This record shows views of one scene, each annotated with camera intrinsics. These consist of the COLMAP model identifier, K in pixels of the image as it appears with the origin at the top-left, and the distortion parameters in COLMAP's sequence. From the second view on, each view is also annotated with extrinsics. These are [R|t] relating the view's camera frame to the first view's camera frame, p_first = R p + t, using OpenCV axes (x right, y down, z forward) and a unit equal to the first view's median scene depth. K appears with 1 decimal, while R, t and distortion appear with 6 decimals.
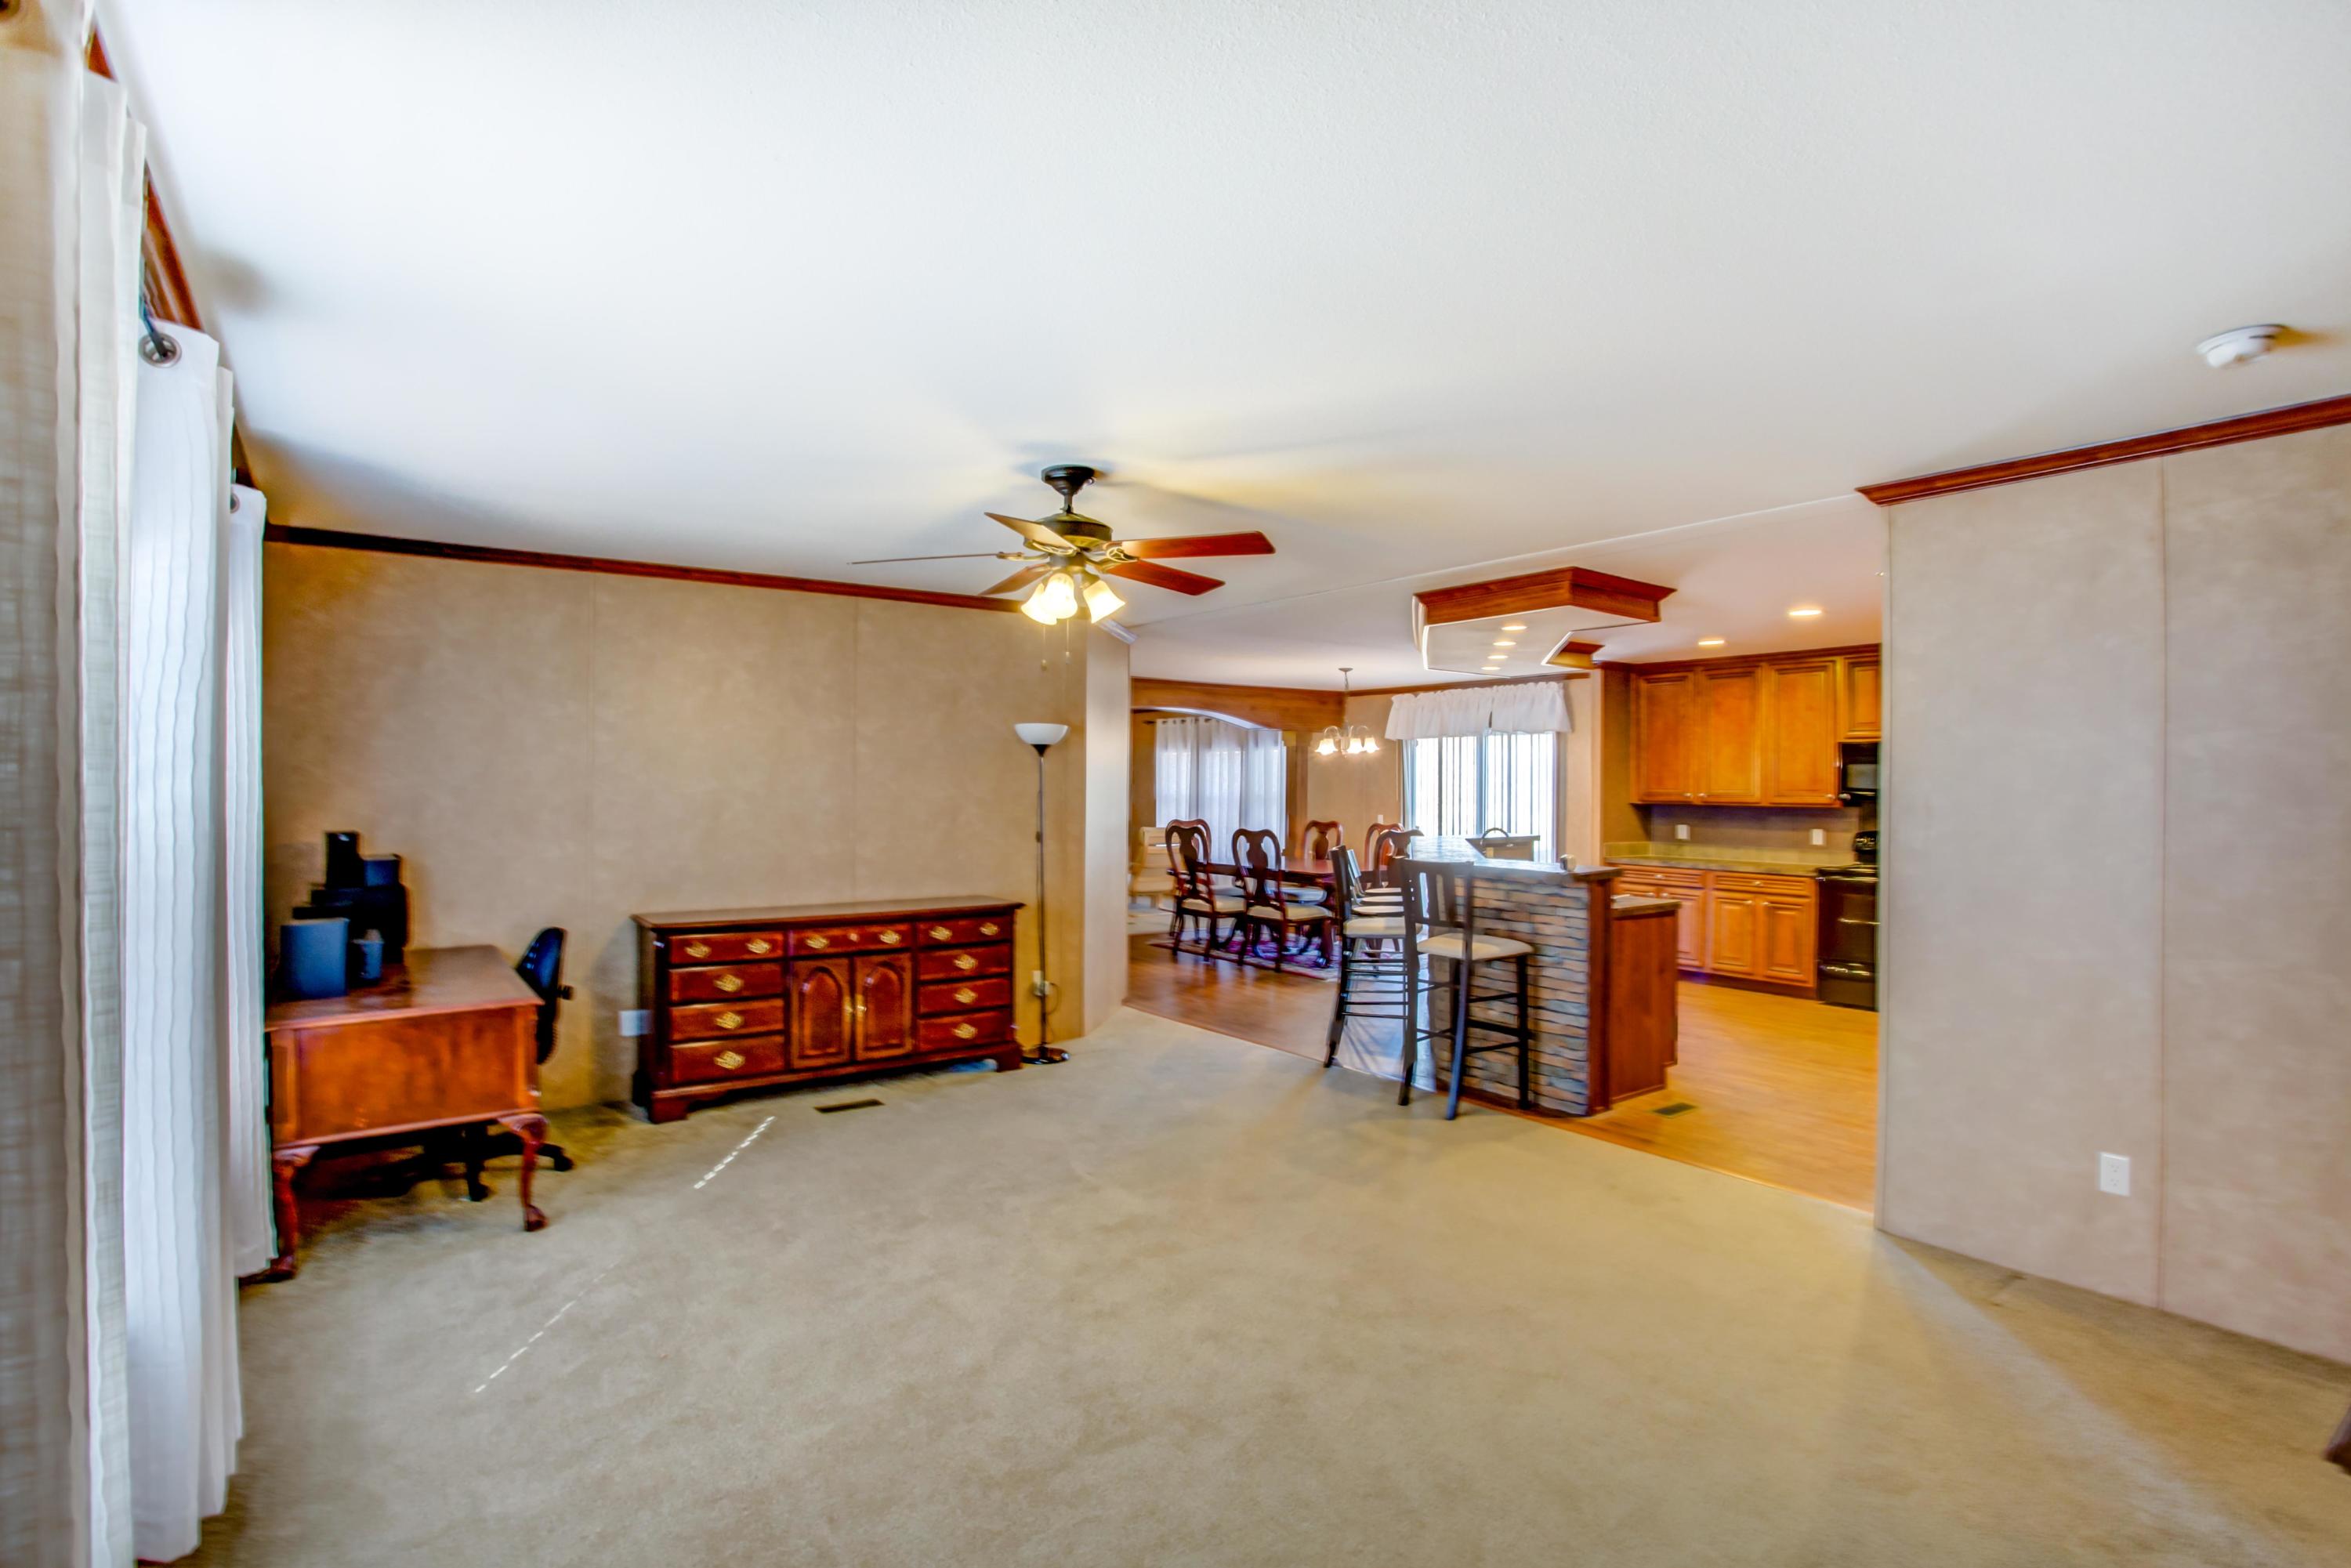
lens RADIAL K [[1199.9, 0, 1181.0], [0, 1199.9, 768.2], [0, 0, 1]] dist [-0.070655, 0.034892]
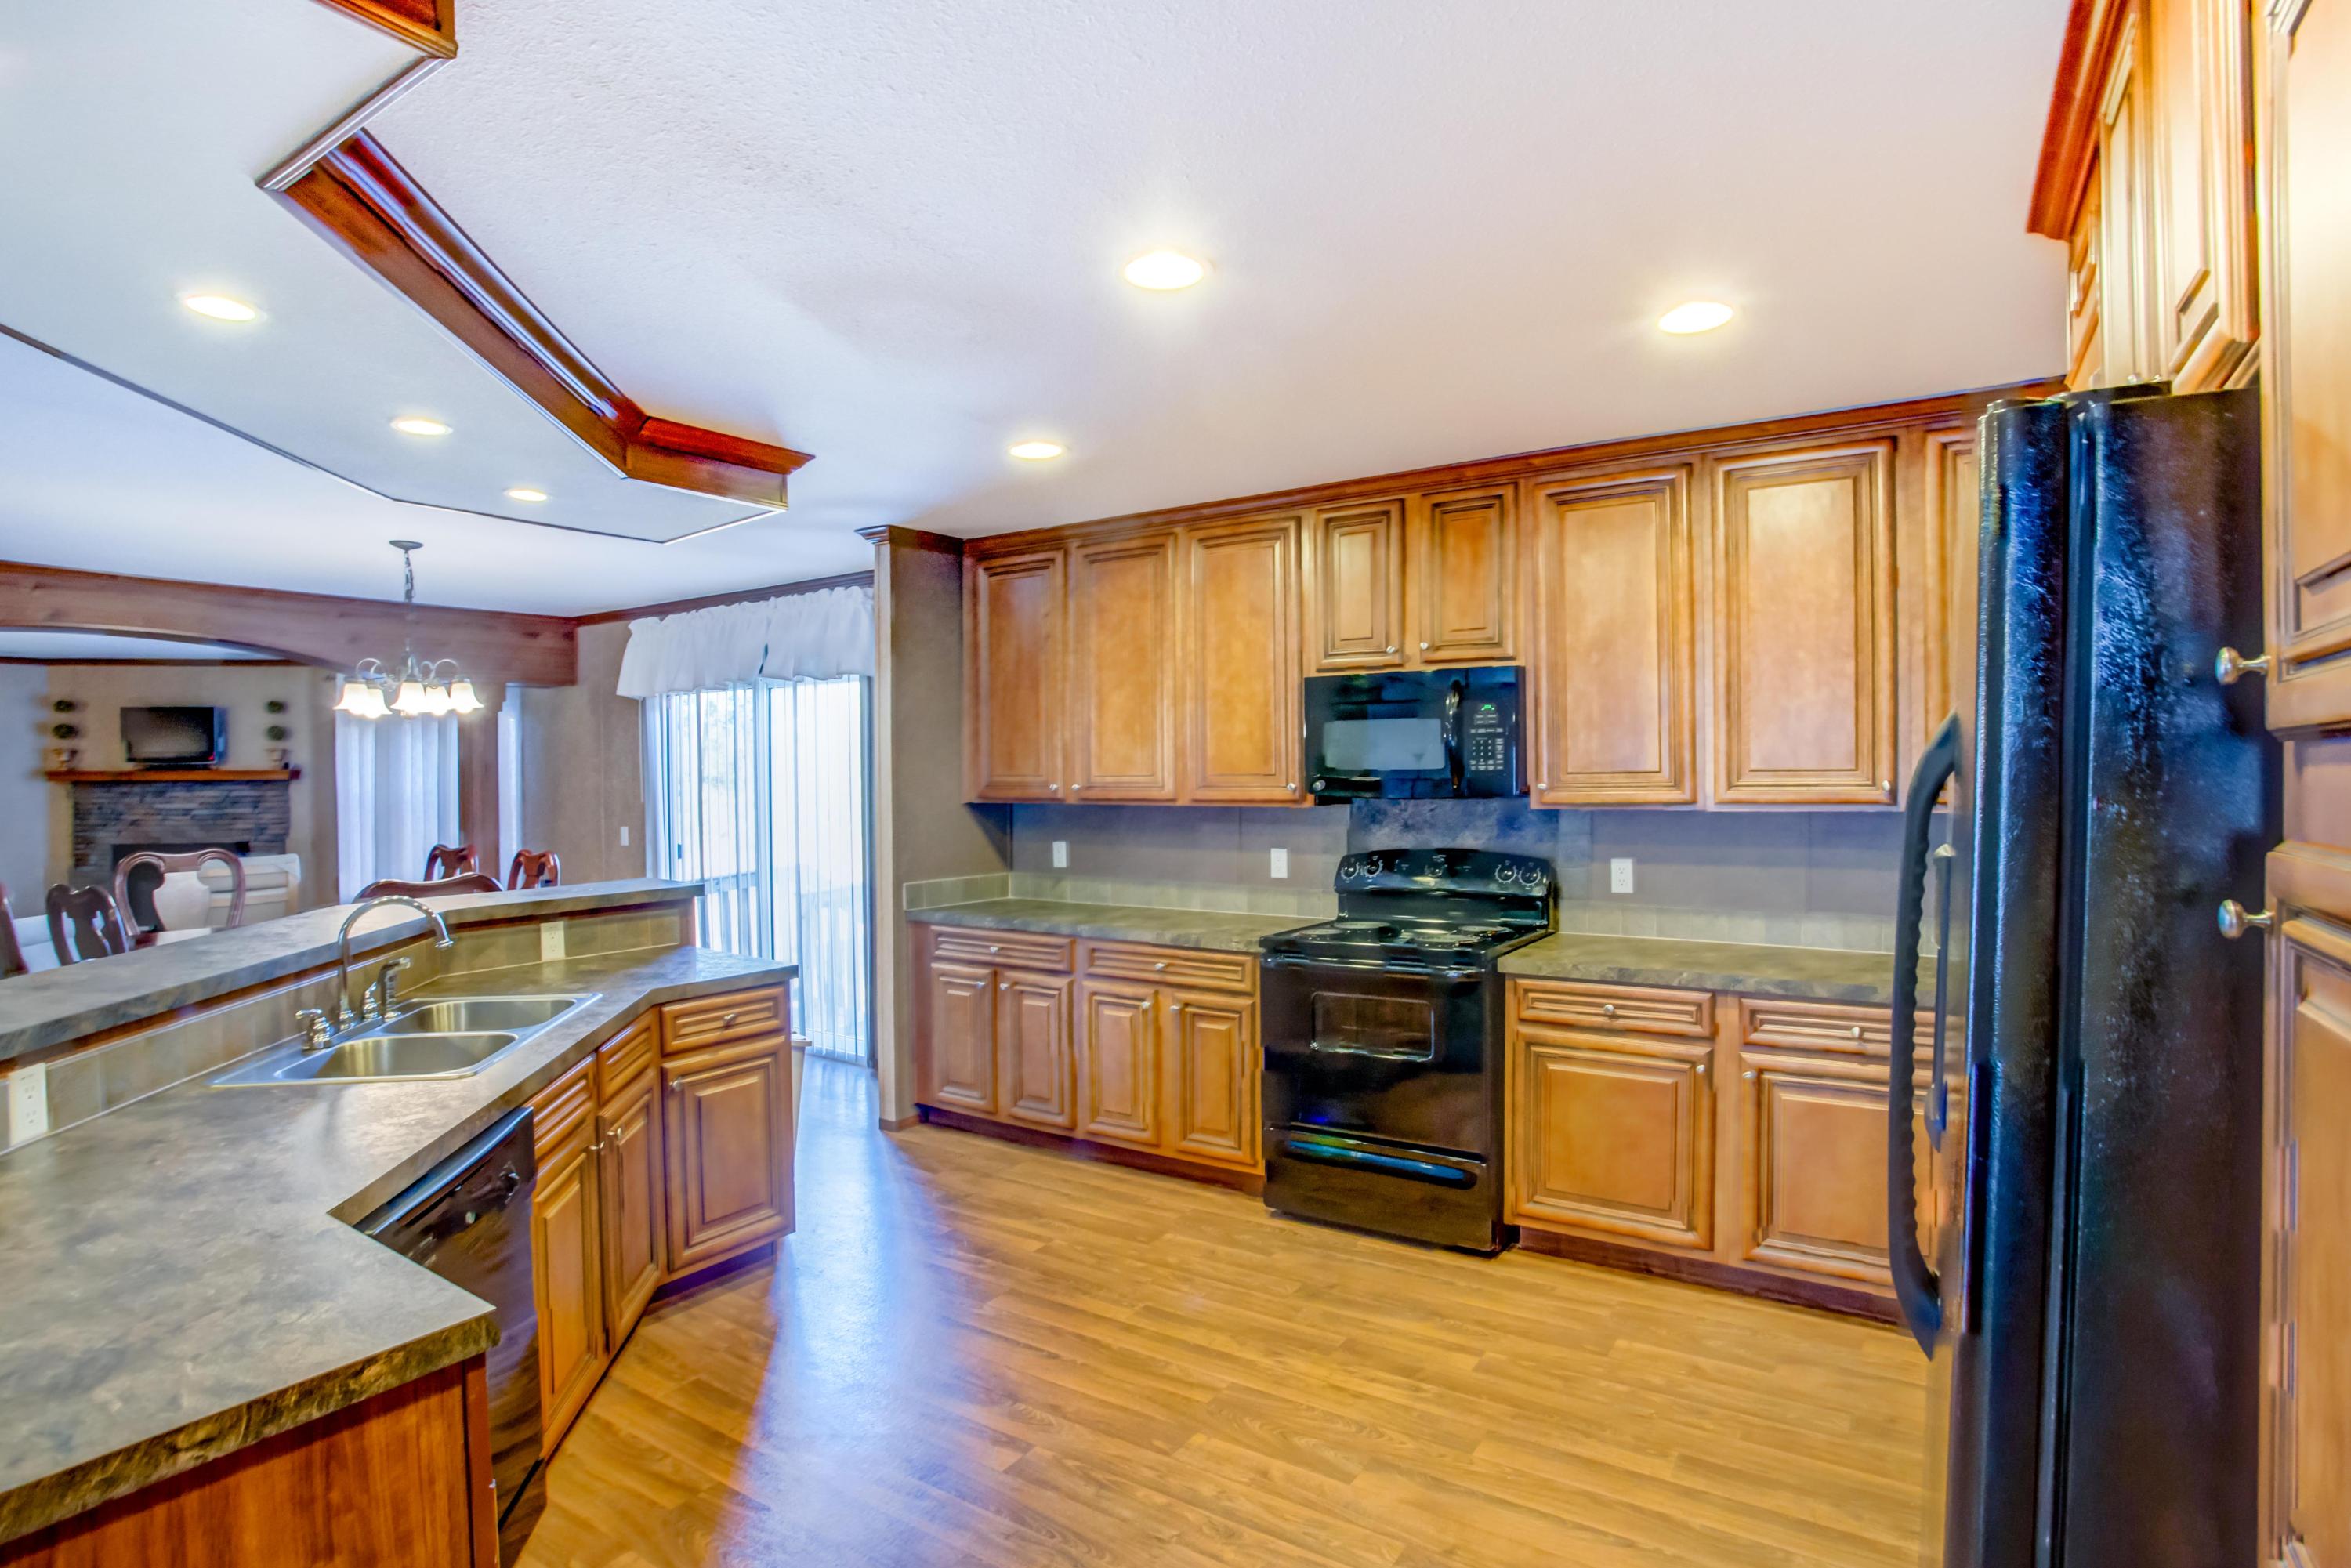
lens RADIAL K [[1199.9, 0, 1181.0], [0, 1199.9, 768.2], [0, 0, 1]] dist [-0.070655, 0.034892]
pose [[0.937756, -0.013955, 0.347016, 0.286620], [0.010571, 0.999876, 0.011642, 0.008652], [-0.347135, -0.007249, 0.937787, 0.468709]]
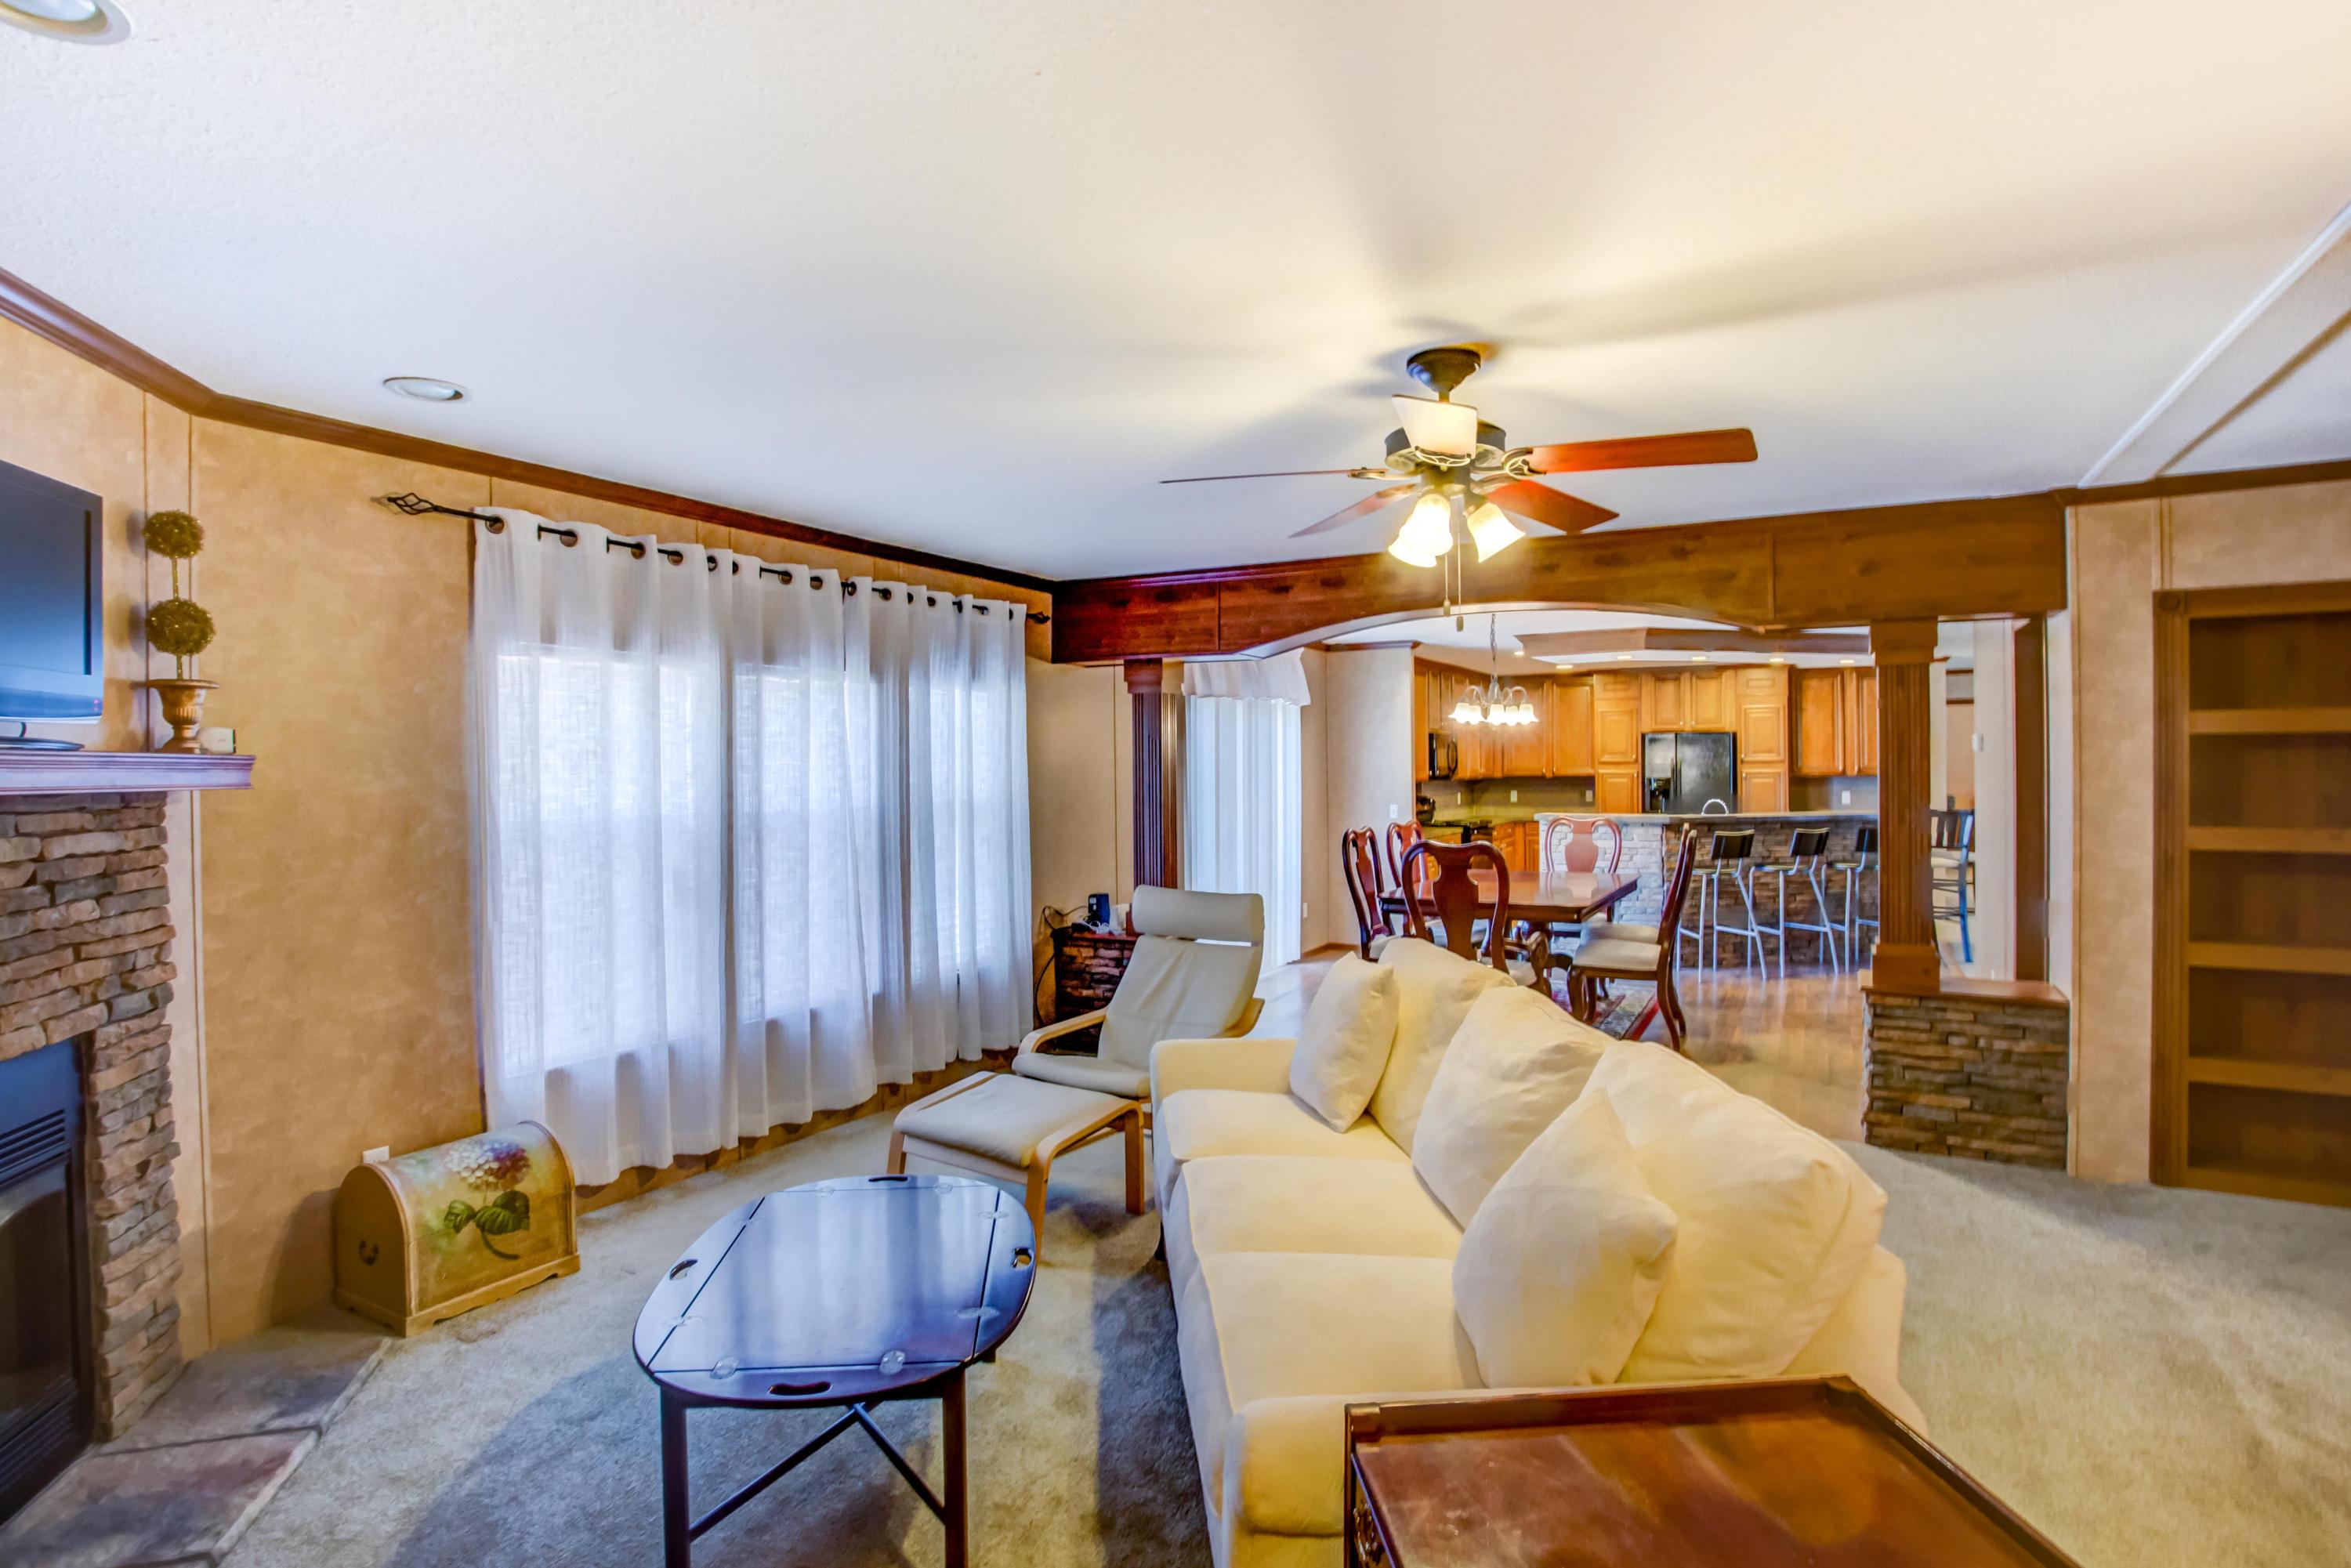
lens RADIAL K [[1185.3, 0, 1174.1], [0, 1185.3, 769.0], [0, 0, 1]] dist [-0.061994, 0.025513]
pose [[-0.420284, -0.007505, 0.907362, -0.469631], [-0.007559, 0.999960, 0.004770, 0.013628], [-0.907361, -0.004854, -0.420324, 1.597030]]
